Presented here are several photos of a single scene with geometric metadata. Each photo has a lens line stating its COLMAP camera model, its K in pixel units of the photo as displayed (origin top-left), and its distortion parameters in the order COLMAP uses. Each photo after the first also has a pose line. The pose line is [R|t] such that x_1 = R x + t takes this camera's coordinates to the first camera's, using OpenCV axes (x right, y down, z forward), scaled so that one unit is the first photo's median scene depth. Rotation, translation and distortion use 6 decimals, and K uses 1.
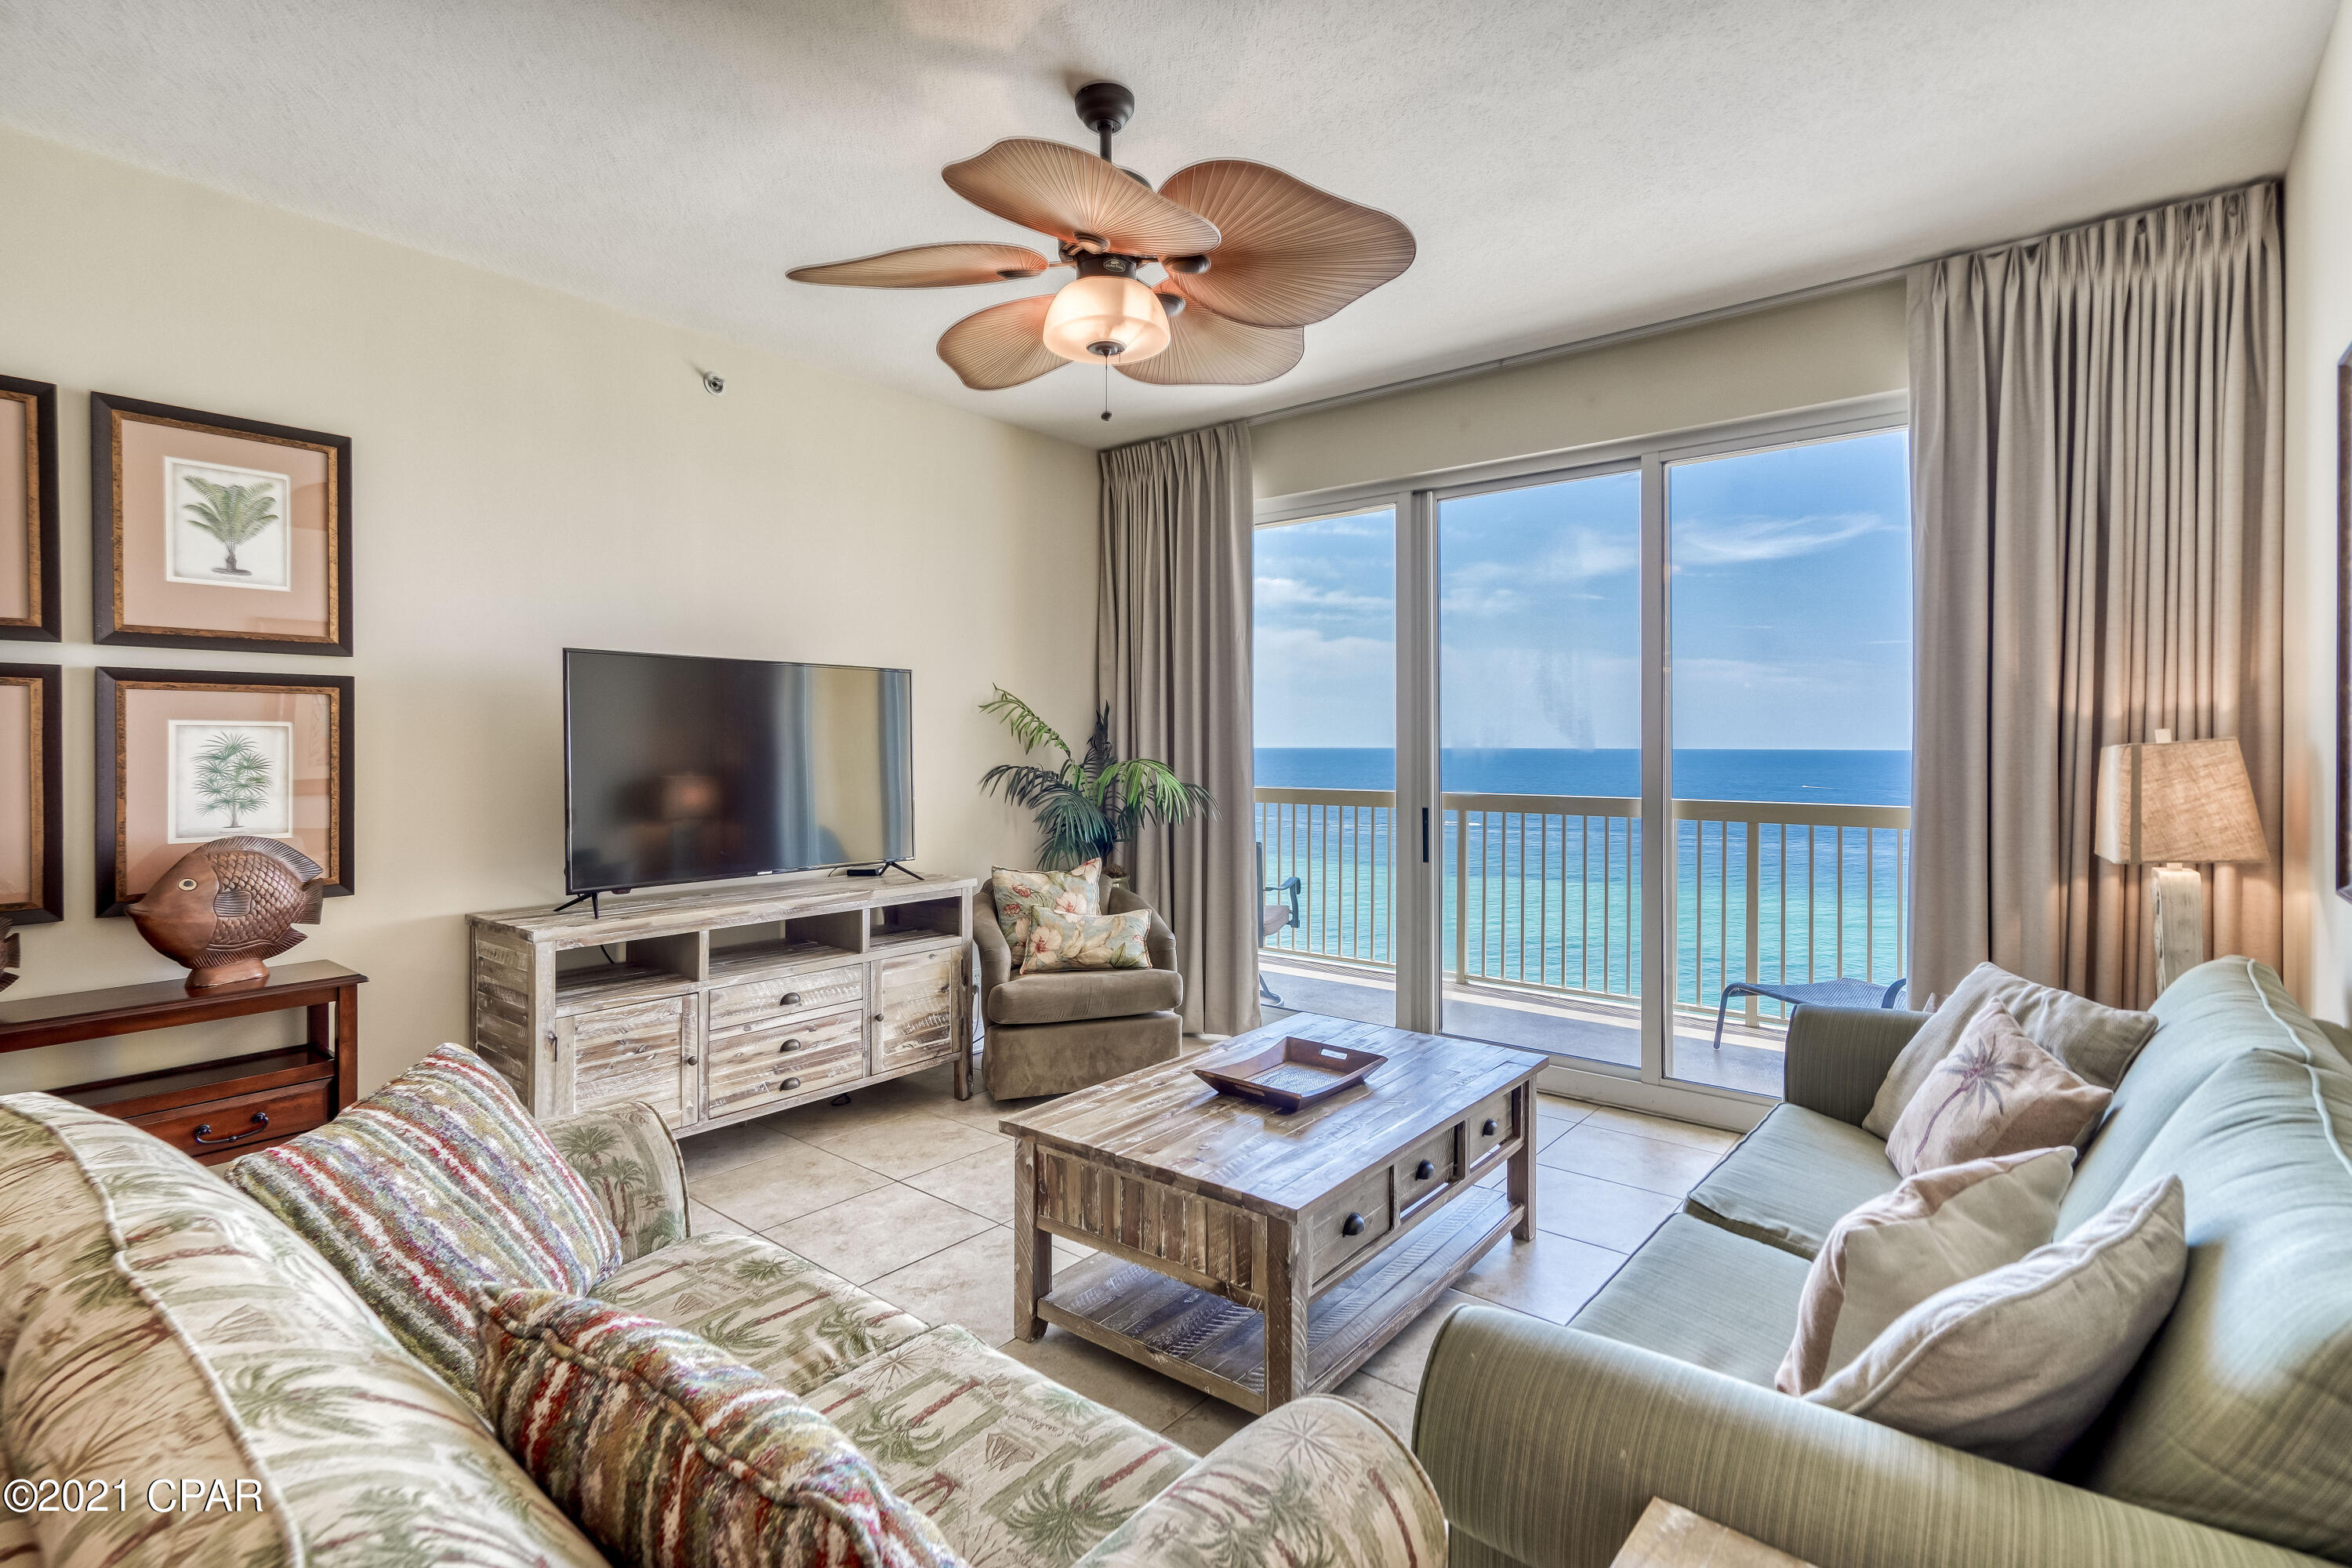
lens RADIAL K [[1121.3, 0, 1172.9], [0, 1121.3, 755.0], [0, 0, 1]] dist [0.002655, 0.000346]
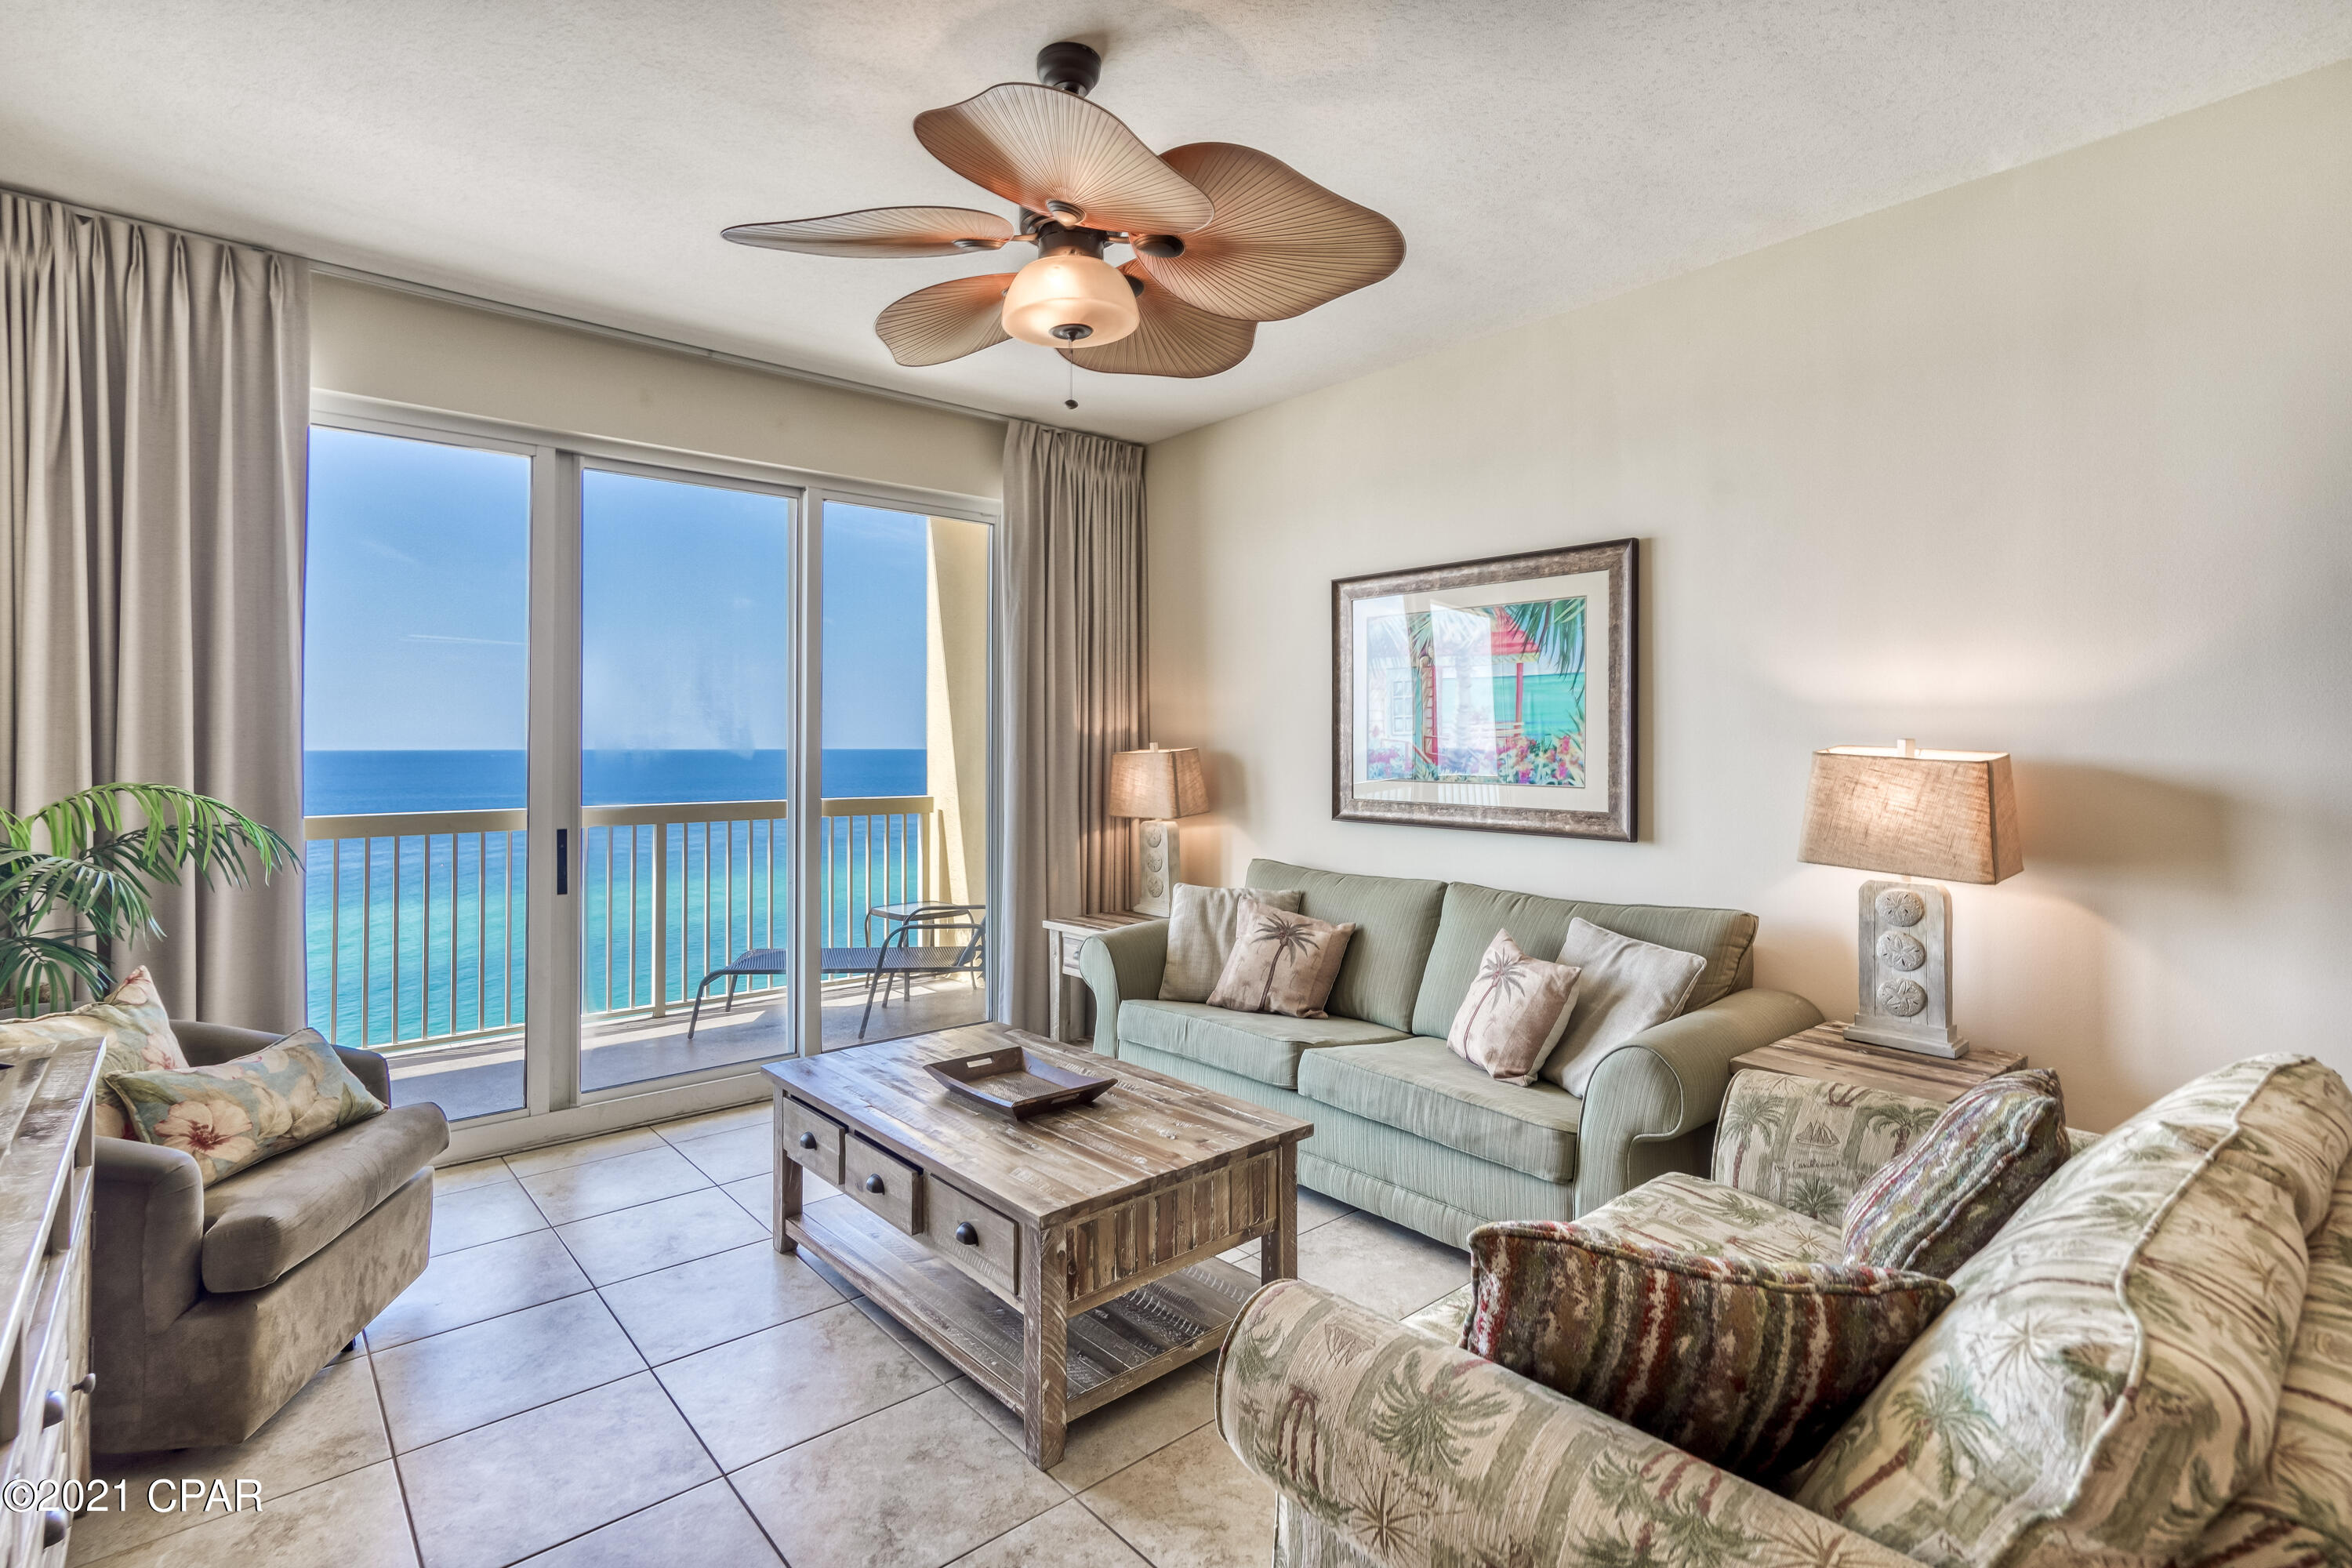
lens RADIAL K [[1095.1, 0, 1171.6], [0, 1095.1, 738.0], [0, 0, 1]] dist [-0.004516, -0.000362]
pose [[0.176783, 0.004537, 0.984239, -0.613390], [0.010647, 0.999922, -0.006521, -0.013414], [-0.984192, 0.011632, 0.176721, 0.500956]]
